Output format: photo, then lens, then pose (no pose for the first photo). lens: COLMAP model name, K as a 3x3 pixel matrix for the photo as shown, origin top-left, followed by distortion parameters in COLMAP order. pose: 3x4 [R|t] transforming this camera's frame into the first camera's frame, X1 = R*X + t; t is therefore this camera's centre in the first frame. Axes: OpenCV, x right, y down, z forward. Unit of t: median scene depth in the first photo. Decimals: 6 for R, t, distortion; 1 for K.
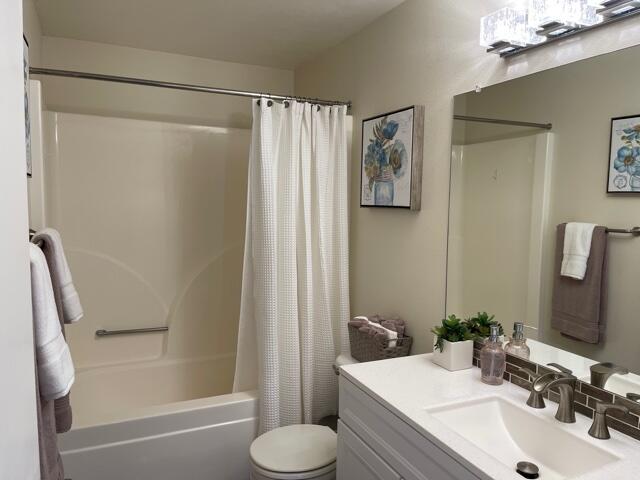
lens RADIAL K [[470.5, 0, 319.3], [0, 470.5, 241.9], [0, 0, 1]] dist [-0.010090, -0.007739]
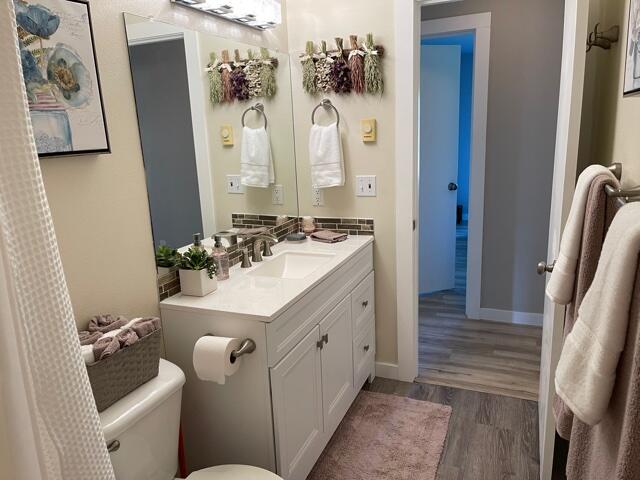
lens RADIAL K [[470.5, 0, 320.4], [0, 470.5, 238.7], [0, 0, 1]] dist [-0.010090, -0.007739]
pose [[-0.671914, -0.152131, 0.724837, -0.548378], [0.111168, 0.946873, 0.301784, -0.119220], [-0.732239, 0.283351, -0.619305, 1.192465]]
